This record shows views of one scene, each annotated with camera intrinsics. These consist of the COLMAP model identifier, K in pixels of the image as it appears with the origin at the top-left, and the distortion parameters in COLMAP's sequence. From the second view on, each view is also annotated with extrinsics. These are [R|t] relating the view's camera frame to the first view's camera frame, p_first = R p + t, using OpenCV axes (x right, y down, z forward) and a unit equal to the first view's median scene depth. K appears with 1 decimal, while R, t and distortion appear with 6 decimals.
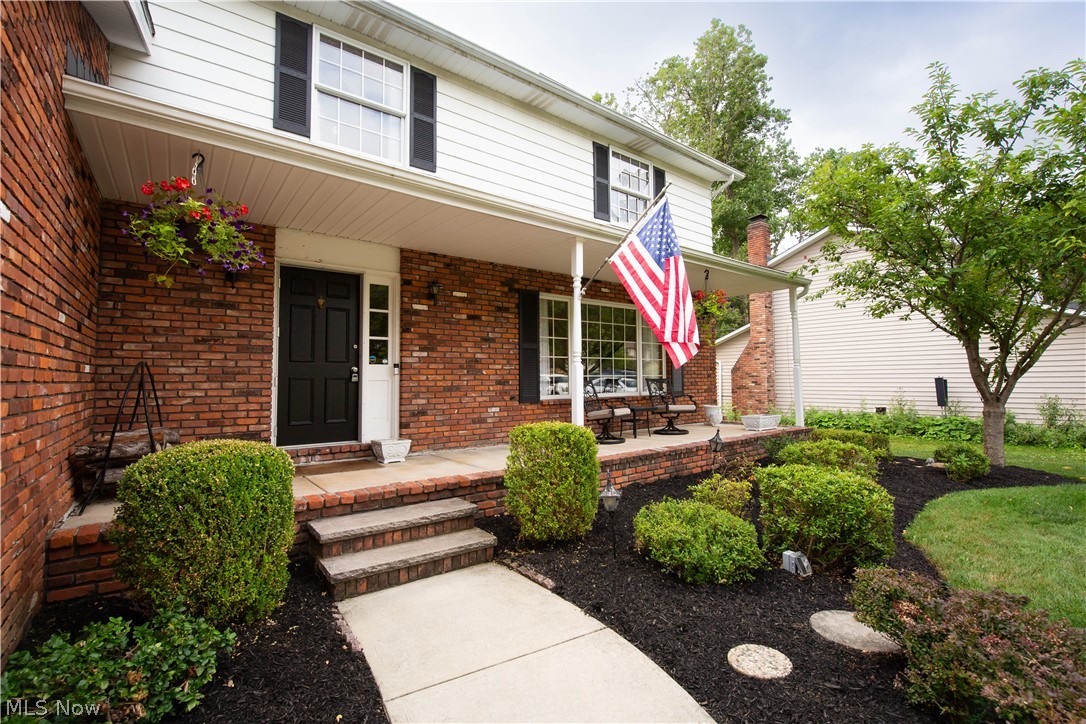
lens RADIAL K [[480.7, 0, 542.1], [0, 480.7, 362.9], [0, 0, 1]] dist [-0.011608, -0.002757]
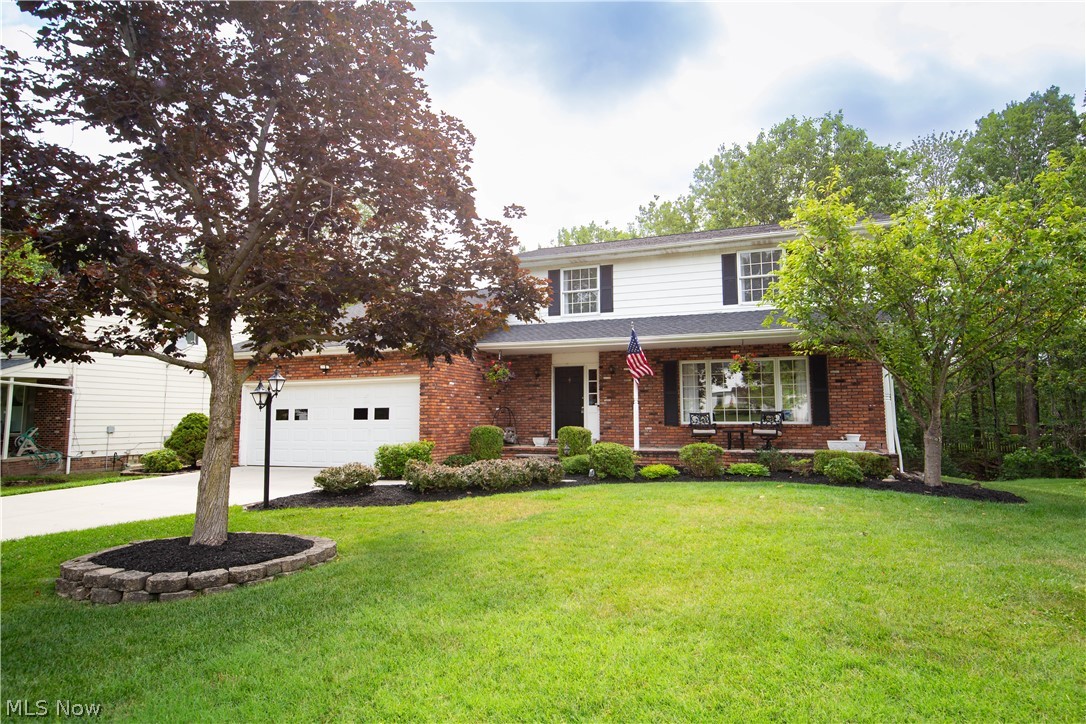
lens RADIAL K [[632.9, 0, 544.6], [0, 632.9, 359.2], [0, 0, 1]] dist [0.016688, -0.006898]
pose [[0.516502, -0.063958, -0.853894, 1.950370], [0.035034, 0.997950, -0.053557, -0.057562], [0.855569, -0.002253, 0.517684, -0.670152]]
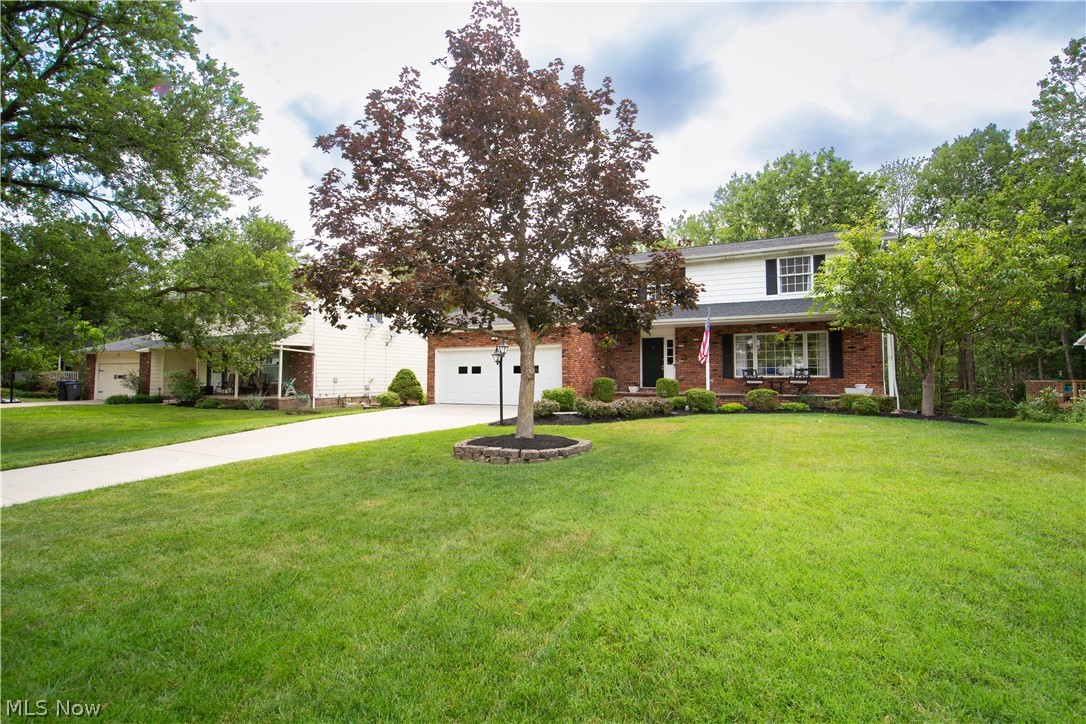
lens RADIAL K [[480.7, 0, 540.5], [0, 480.7, 356.0], [0, 0, 1]] dist [-0.011608, -0.002757]
pose [[0.457335, -0.021514, -0.889034, 2.023516], [0.033388, 0.999418, -0.007010, -0.057491], [0.888667, -0.026477, 0.457787, -1.189258]]
